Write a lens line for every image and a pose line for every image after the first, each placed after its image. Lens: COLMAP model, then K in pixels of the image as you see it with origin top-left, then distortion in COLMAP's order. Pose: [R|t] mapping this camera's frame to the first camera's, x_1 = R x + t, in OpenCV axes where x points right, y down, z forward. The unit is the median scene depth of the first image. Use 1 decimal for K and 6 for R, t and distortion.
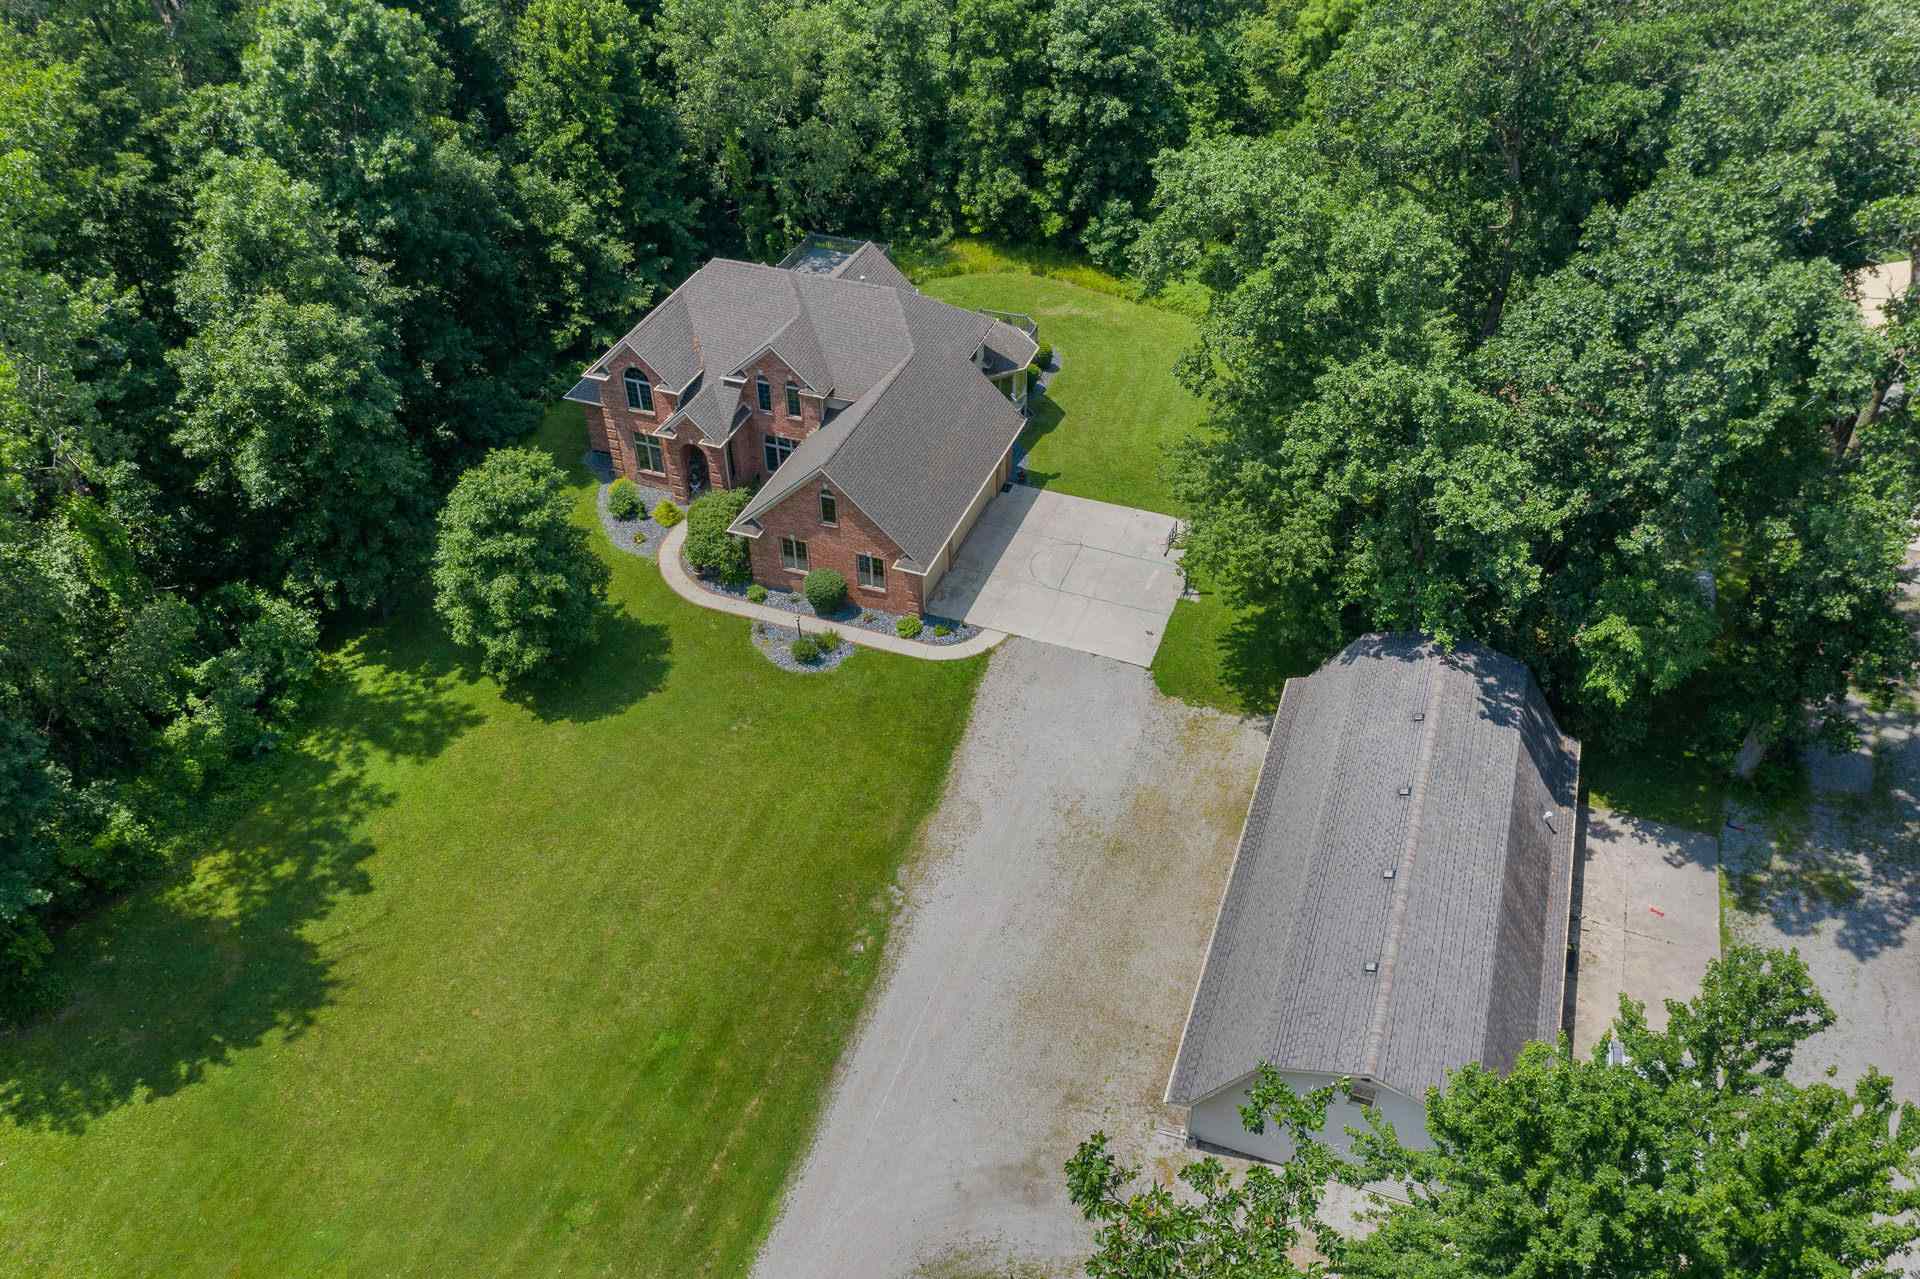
lens RADIAL K [[1540.2, 0, 967.6], [0, 1540.2, 623.6], [0, 0, 1]] dist [-0.004847, 0.003025]
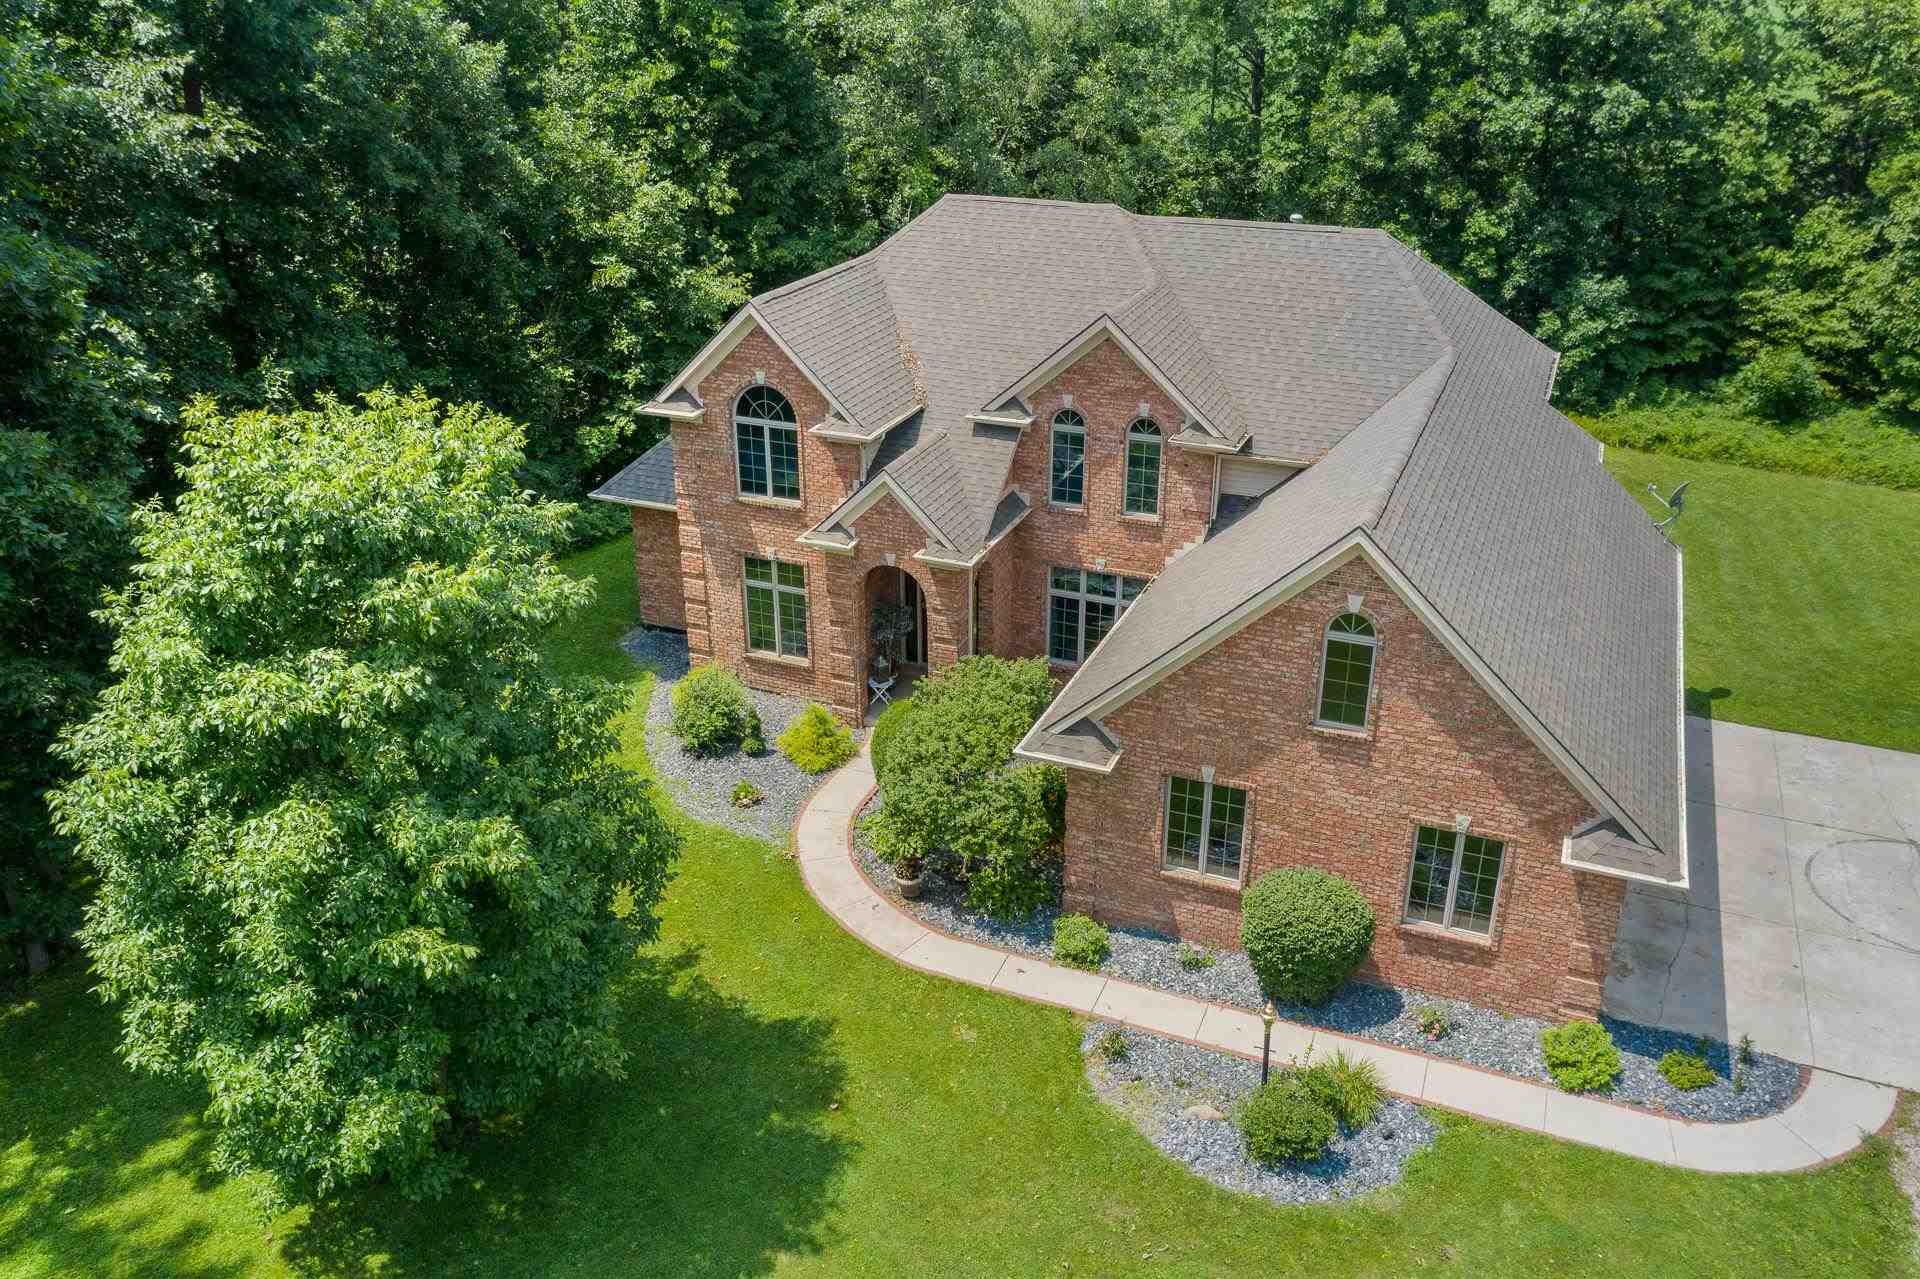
lens RADIAL K [[1540.2, 0, 967.6], [0, 1540.2, 623.6], [0, 0, 1]] dist [-0.004847, 0.003025]
pose [[0.999361, 0.026912, -0.023521, -0.153650], [-0.032084, 0.965478, -0.258500, 0.002095], [0.015752, 0.259090, 0.965725, 0.631427]]
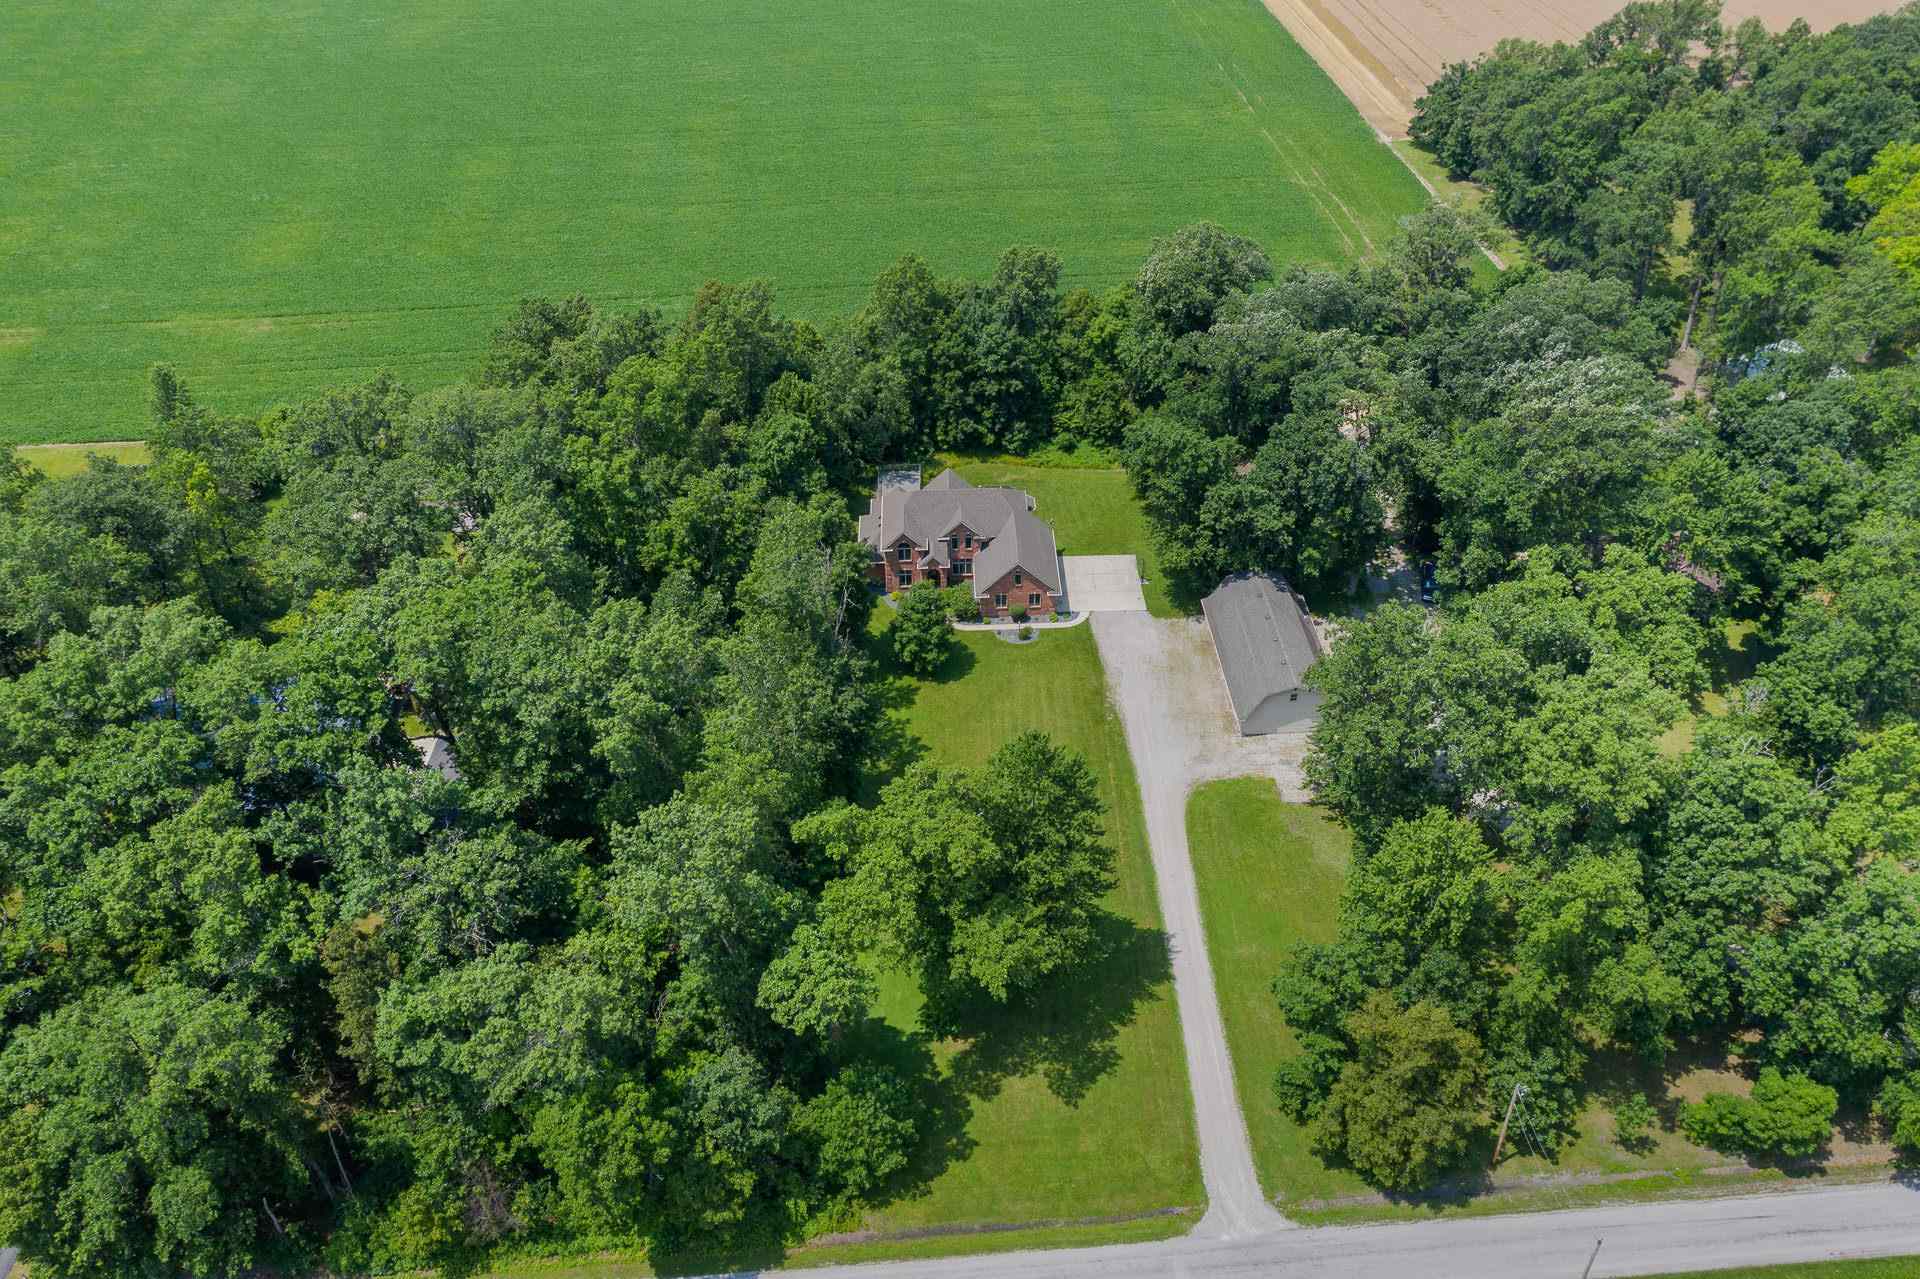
lens RADIAL K [[1540.2, 0, 967.6], [0, 1540.2, 623.6], [0, 0, 1]] dist [-0.004847, 0.003025]
pose [[0.922651, -0.230708, 0.309012, -0.907949], [0.246870, 0.968952, -0.013687, 0.010781], [-0.296260, 0.088914, 0.950960, -1.300876]]
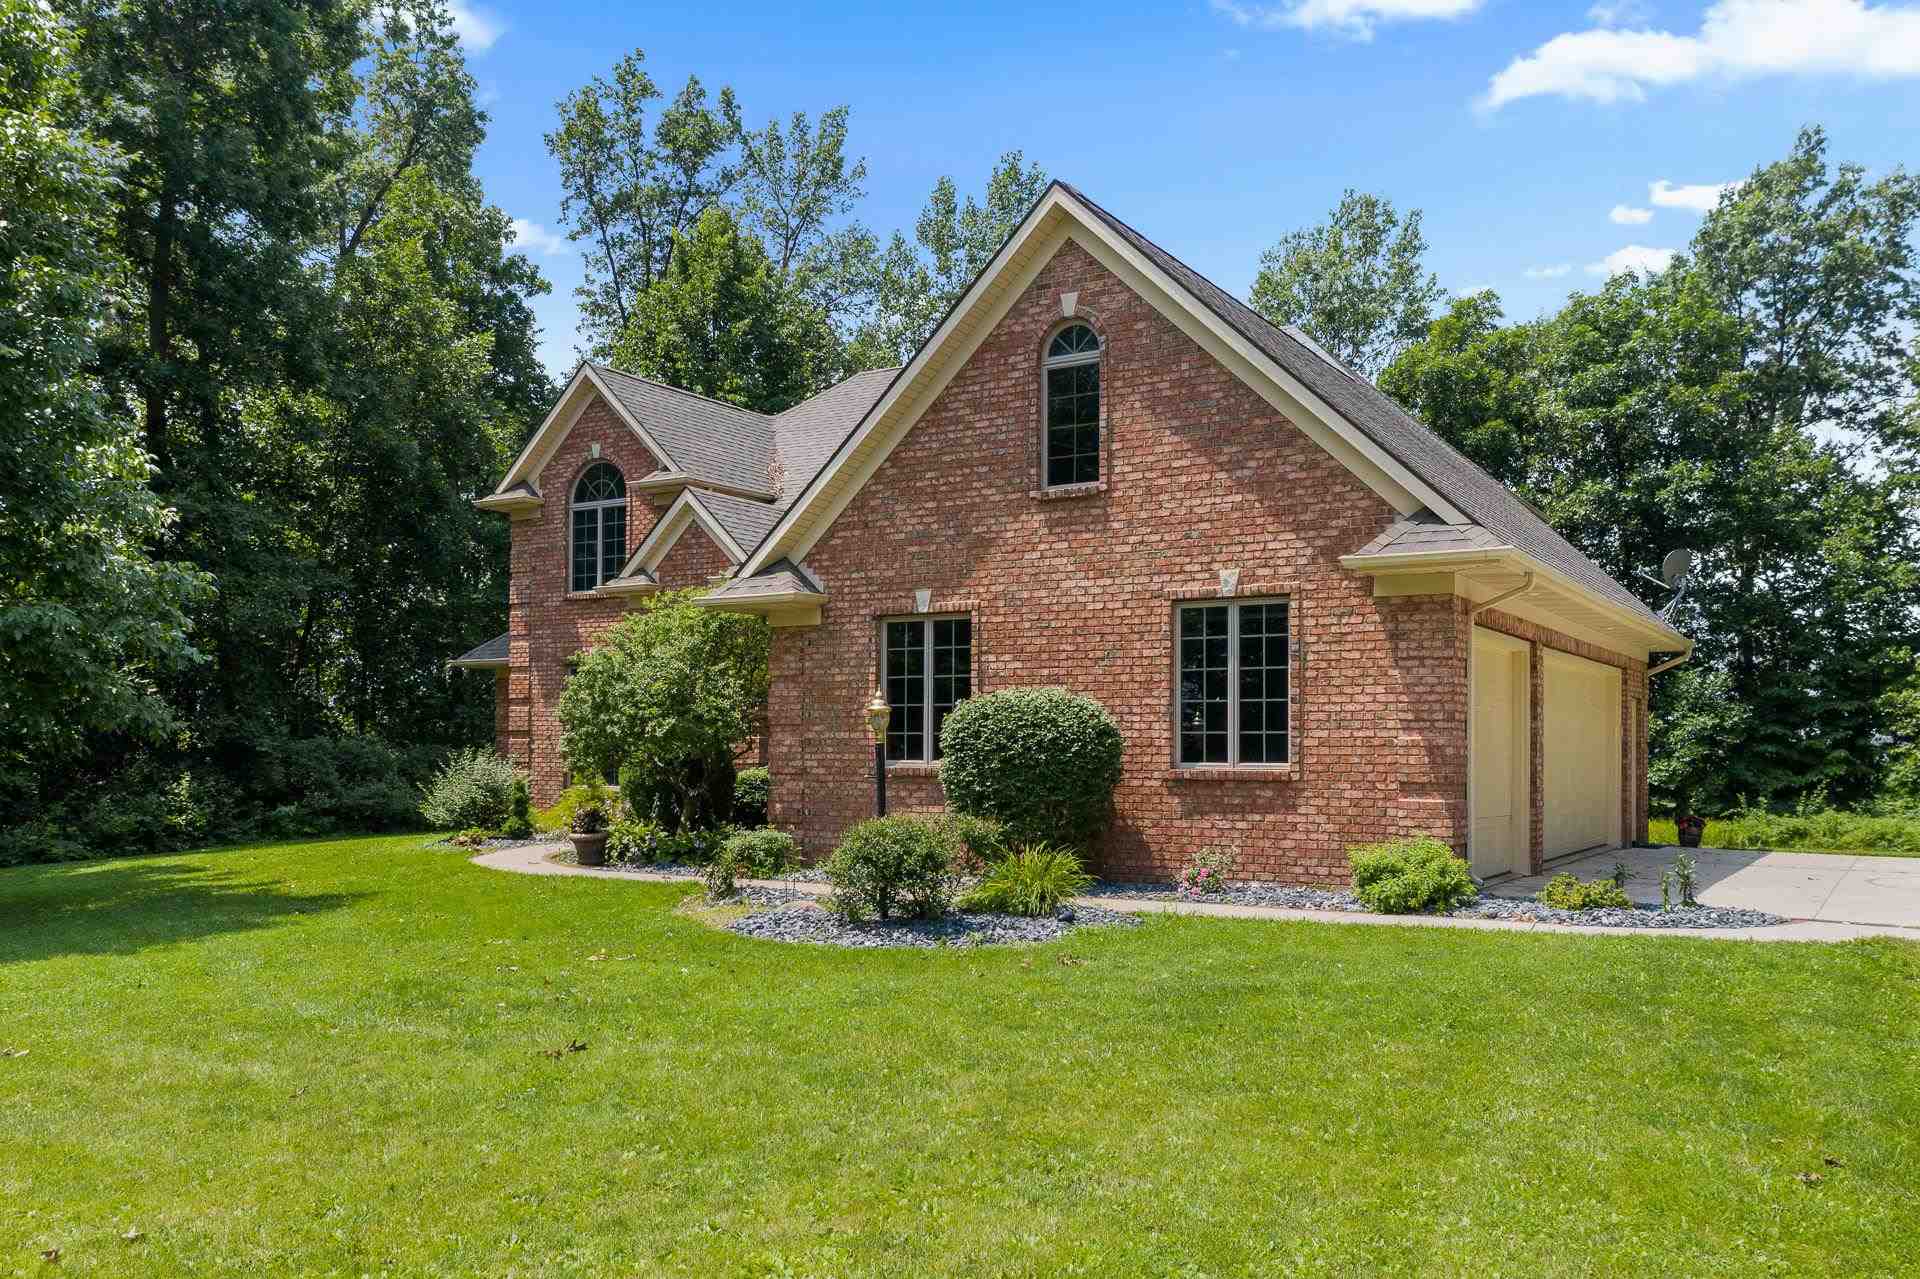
lens RADIAL K [[1560.6, 0, 960.4], [0, 1560.6, 711.7], [0, 0, 1]] dist [-0.003702, -0.001574]
pose [[0.982251, 0.016000, -0.186886, -0.055985], [-0.133448, 0.759781, -0.636336, 0.119654], [0.131811, 0.649982, 0.748432, 0.781982]]
